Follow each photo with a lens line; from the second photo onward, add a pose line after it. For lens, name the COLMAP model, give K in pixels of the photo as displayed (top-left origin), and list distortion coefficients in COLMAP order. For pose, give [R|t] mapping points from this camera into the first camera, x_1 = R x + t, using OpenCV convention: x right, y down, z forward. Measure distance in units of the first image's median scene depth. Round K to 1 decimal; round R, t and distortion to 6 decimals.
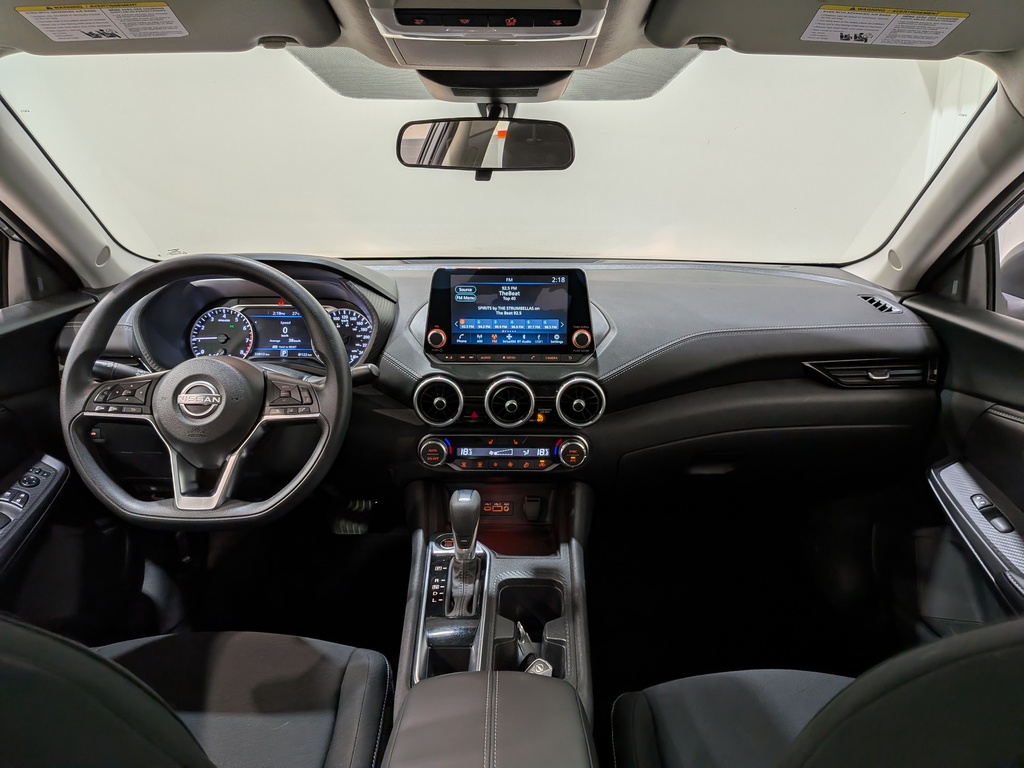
lens RADIAL K [[747.0, 0, 518.2], [0, 747.0, 378.1], [0, 0, 1]] dist [0.052039, -0.097382]
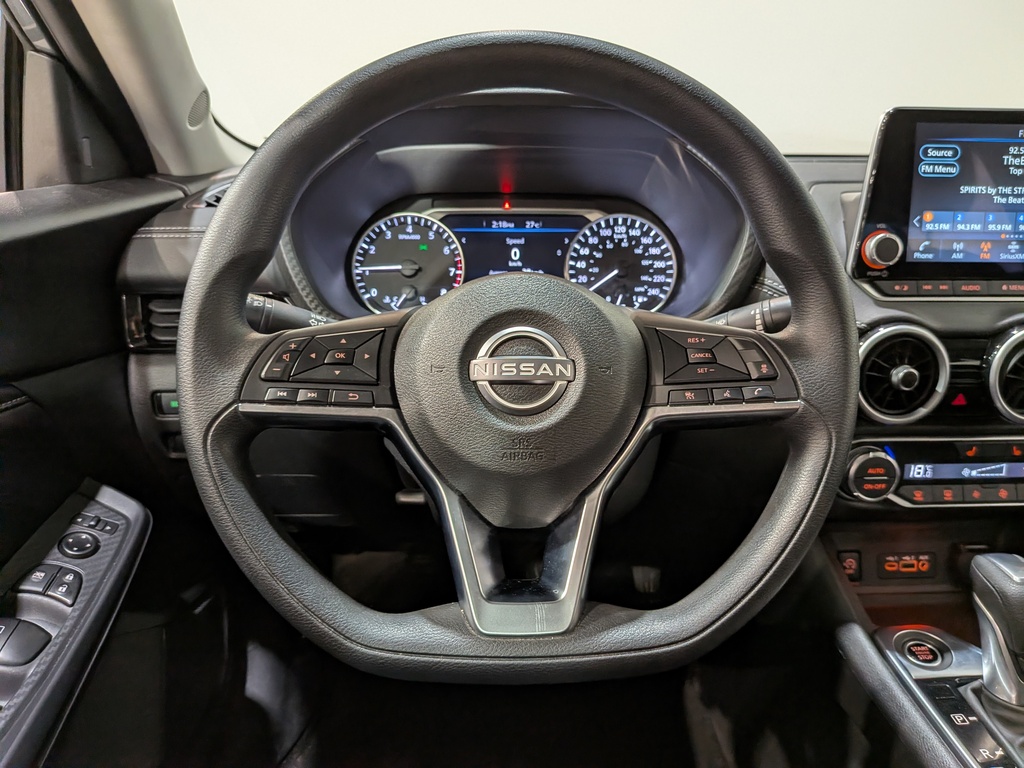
lens RADIAL K [[747.0, 0, 525.3], [0, 747.0, 382.4], [0, 0, 1]] dist [0.052039, -0.097382]
pose [[0.999531, -0.011214, 0.028487, -0.364992], [0.010433, 0.999570, 0.027412, 0.020188], [-0.028782, -0.027102, 0.999218, 0.492359]]
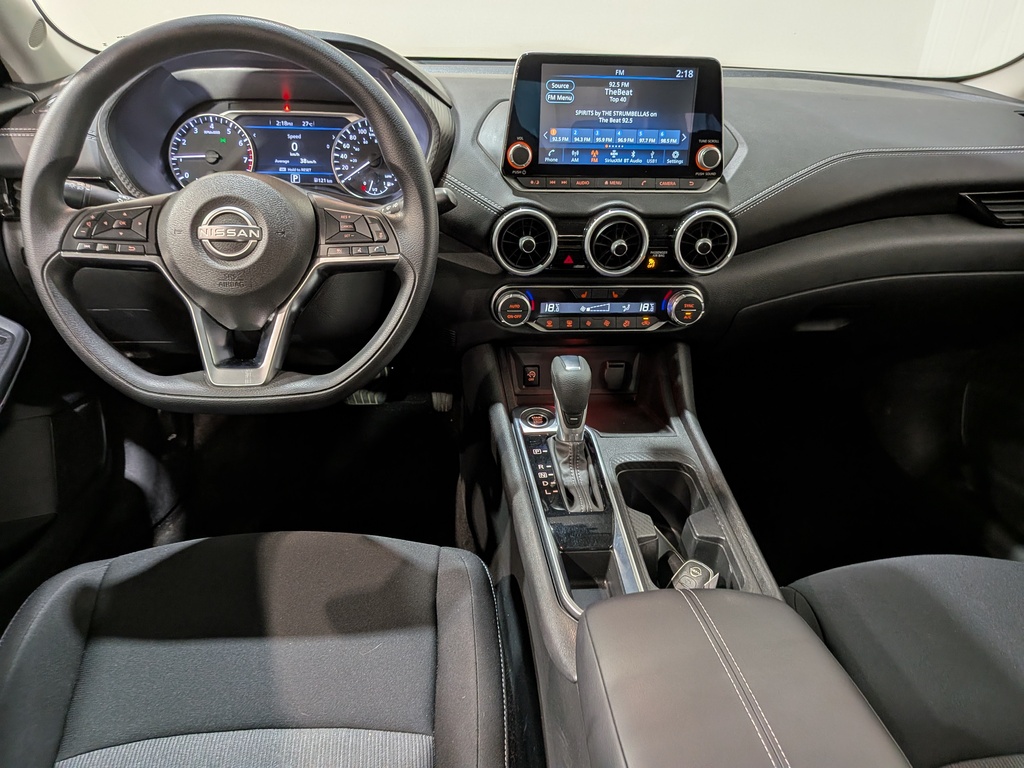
lens RADIAL K [[747.0, 0, 502.0], [0, 747.0, 401.0], [0, 0, 1]] dist [0.052039, -0.097382]
pose [[0.996248, -0.016863, 0.084882, -0.194648], [-0.002111, 0.975805, 0.218635, 0.022812], [-0.086515, -0.217994, 0.972108, 0.214790]]
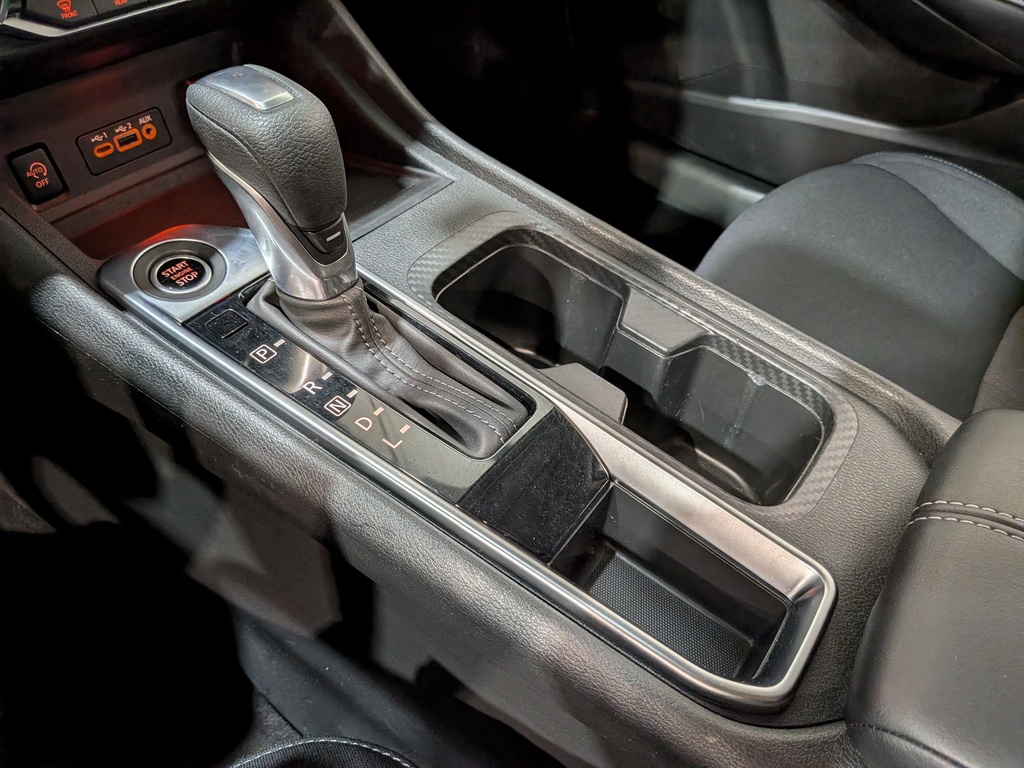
lens RADIAL K [[747.0, 0, 511.2], [0, 747.0, 380.8], [0, 0, 1]] dist [0.052039, -0.097382]
pose [[0.595858, -0.541707, 0.592879, -0.216902], [0.135290, 0.795406, 0.590784, 0.085597], [-0.791612, -0.271813, 0.547237, 0.686018]]
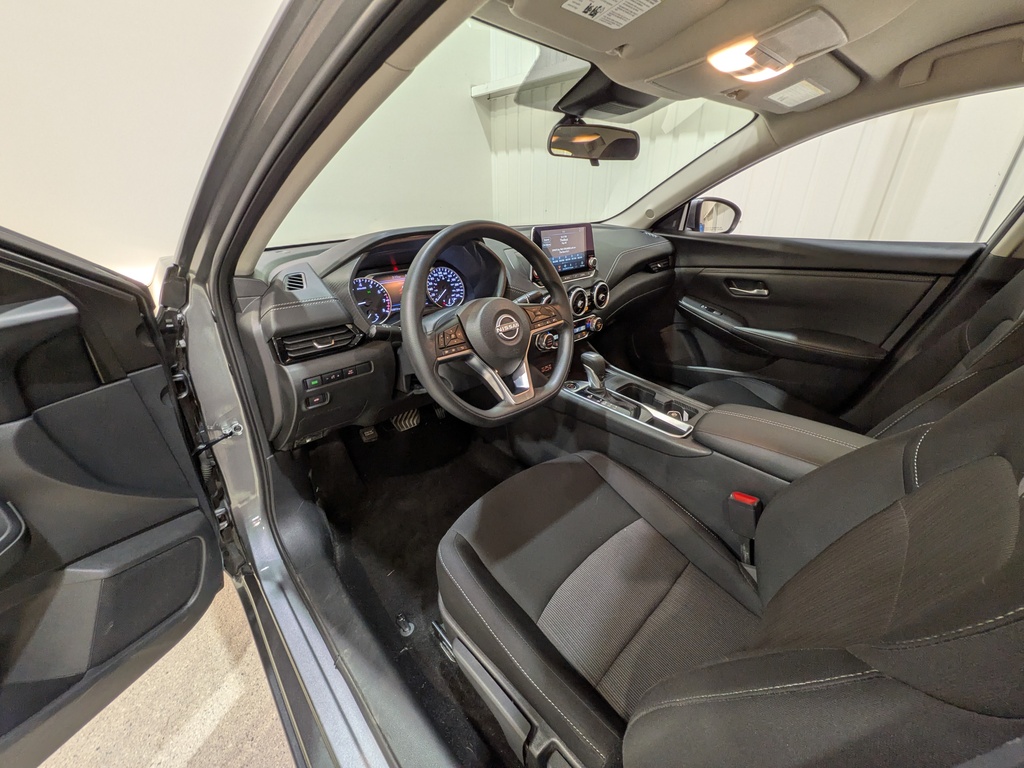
lens RADIAL K [[408.3, 0, 517.4], [0, 408.3, 380.9], [0, 0, 1]] dist [-0.004076, -0.000154]
pose [[0.722269, -0.297952, 0.624141, -0.767402], [0.195335, 0.953584, 0.229175, -0.039583], [-0.663455, -0.043609, 0.746945, 0.351232]]
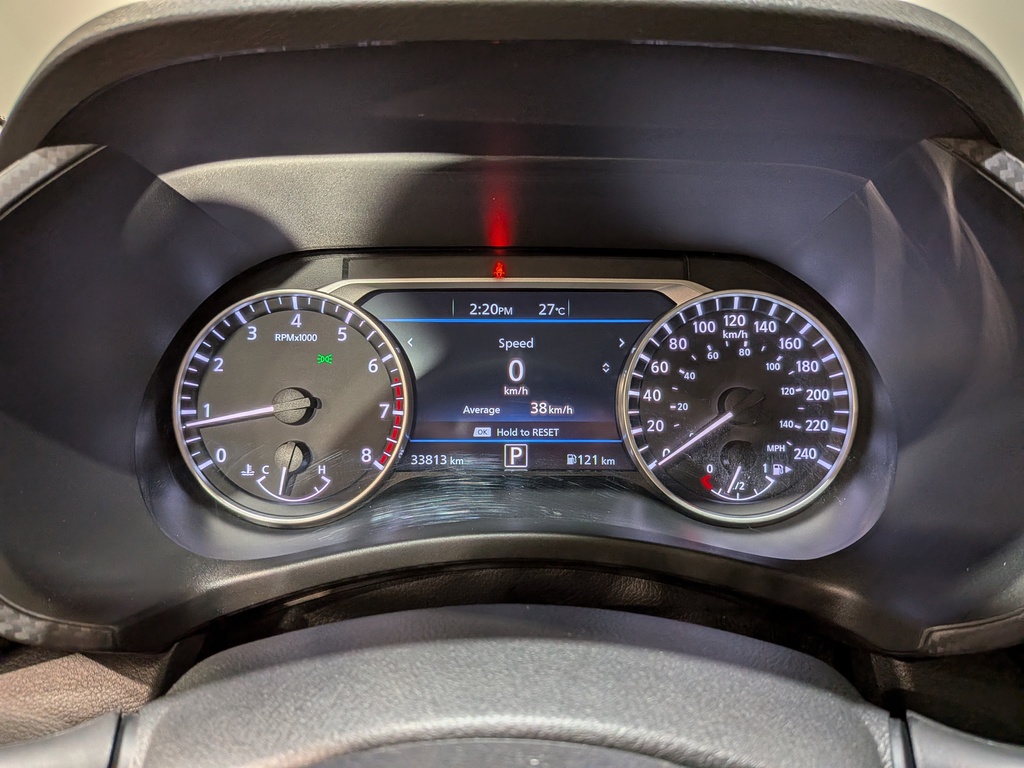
lens RADIAL K [[747.0, 0, 513.6], [0, 747.0, 391.5], [0, 0, 1]] dist [0.052039, -0.097382]
pose [[0.999979, -0.005867, 0.002813, -0.355935], [0.005649, 0.997374, 0.072197, -0.086552], [-0.003229, -0.072180, 0.997386, 0.827826]]
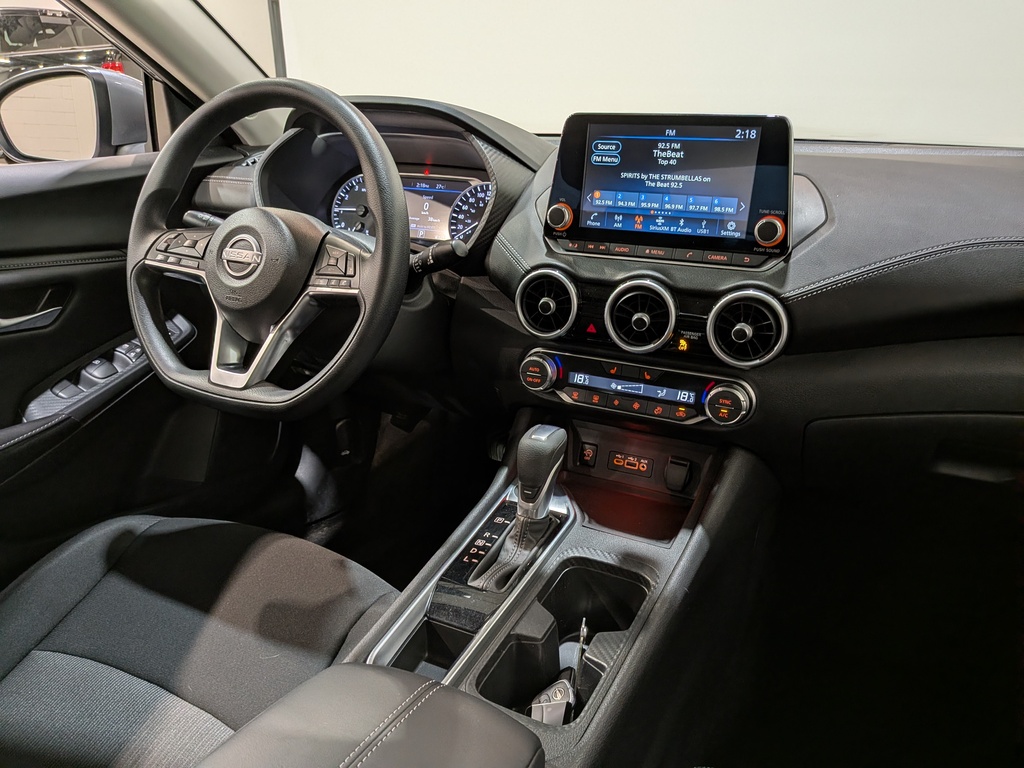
lens RADIAL K [[747.0, 0, 506.5], [0, 747.0, 414.1], [0, 0, 1]] dist [0.052039, -0.097382]
pose [[0.892128, 0.173717, -0.417049, 0.180235], [-0.123601, 0.981750, 0.144536, 0.036330], [0.434546, -0.077397, 0.897318, 0.309271]]
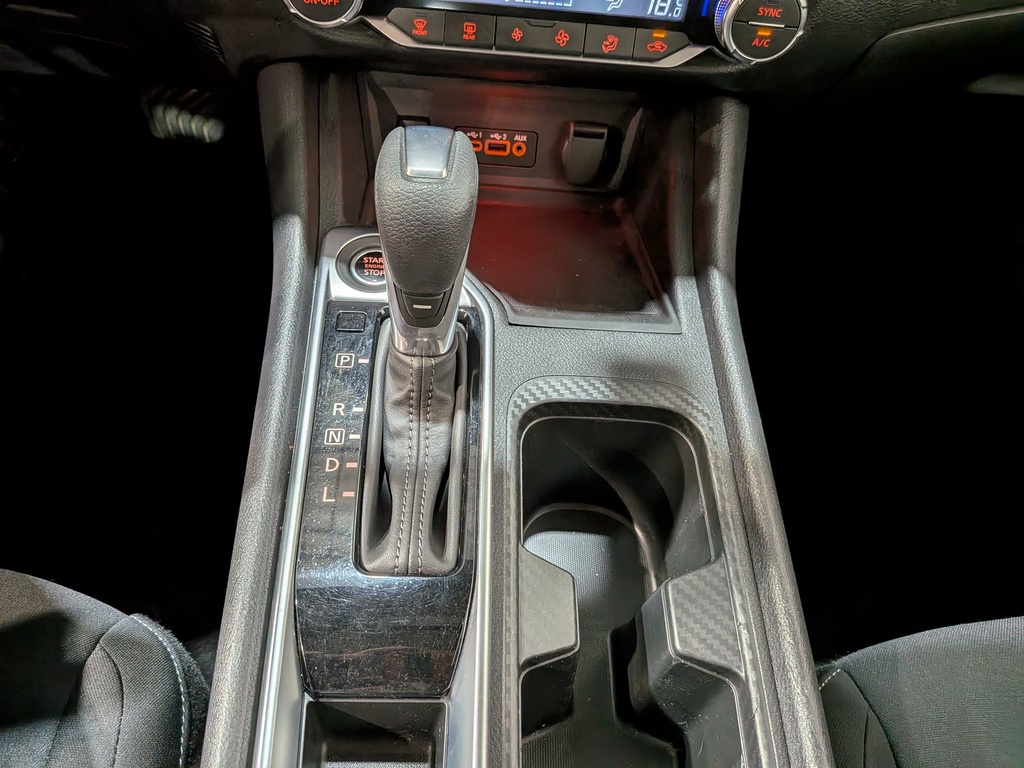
lens RADIAL K [[747.0, 0, 498.6], [0, 747.0, 385.5], [0, 0, 1]] dist [0.052039, -0.097382]
pose [[0.996246, 0.048570, 0.071664, -0.055381], [-0.080119, 0.830878, 0.550657, 0.063887], [-0.032798, -0.554331, 0.831650, 0.650353]]
